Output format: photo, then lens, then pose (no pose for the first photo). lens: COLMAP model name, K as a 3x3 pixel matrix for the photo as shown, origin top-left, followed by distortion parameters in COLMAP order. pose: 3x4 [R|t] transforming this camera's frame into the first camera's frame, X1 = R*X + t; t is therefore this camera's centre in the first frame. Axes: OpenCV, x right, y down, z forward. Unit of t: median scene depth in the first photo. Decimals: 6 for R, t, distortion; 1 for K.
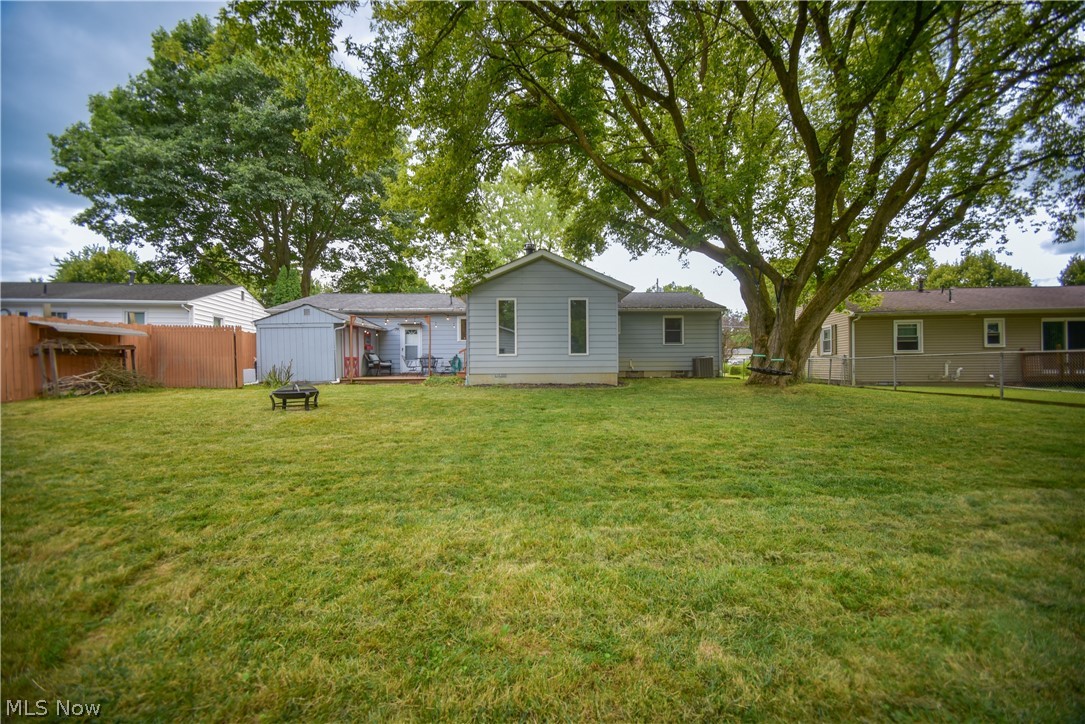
lens RADIAL K [[407.7, 0, 555.8], [0, 407.7, 363.1], [0, 0, 1]] dist [-0.000922, -0.015408]
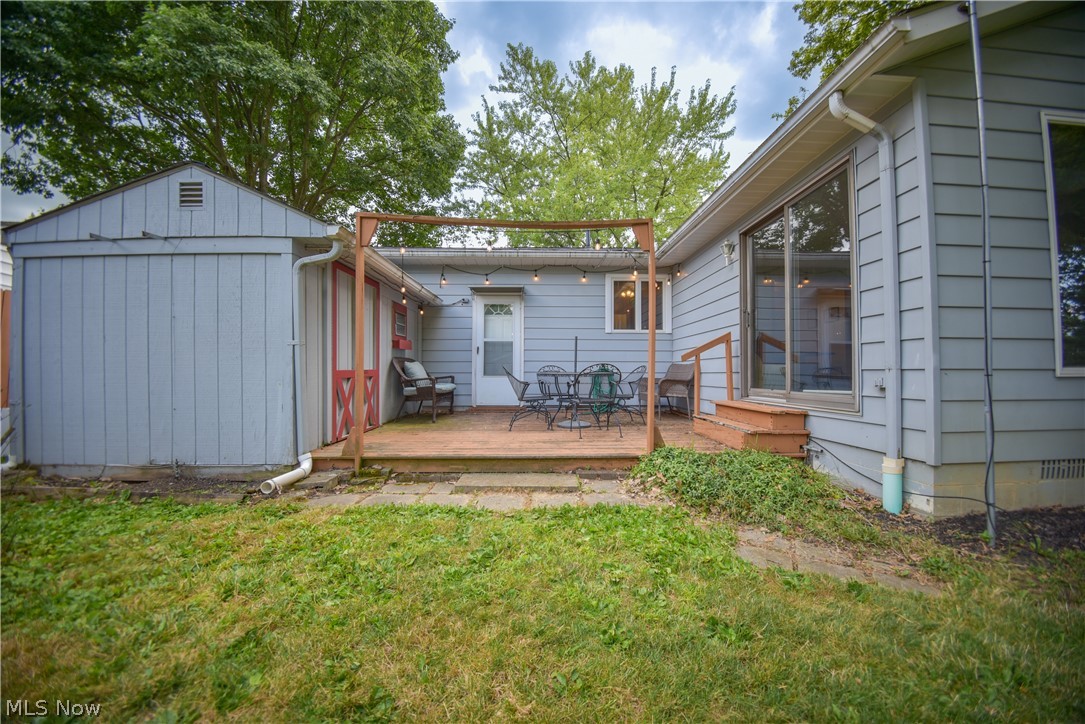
lens RADIAL K [[412.0, 0, 540.7], [0, 412.0, 357.4], [0, 0, 1]] dist [0.001427, -0.015690]
pose [[0.998871, 0.000715, -0.047509, -0.307535], [-0.002463, 0.999321, -0.036761, -0.011420], [0.047450, 0.036837, 0.998194, 0.612305]]
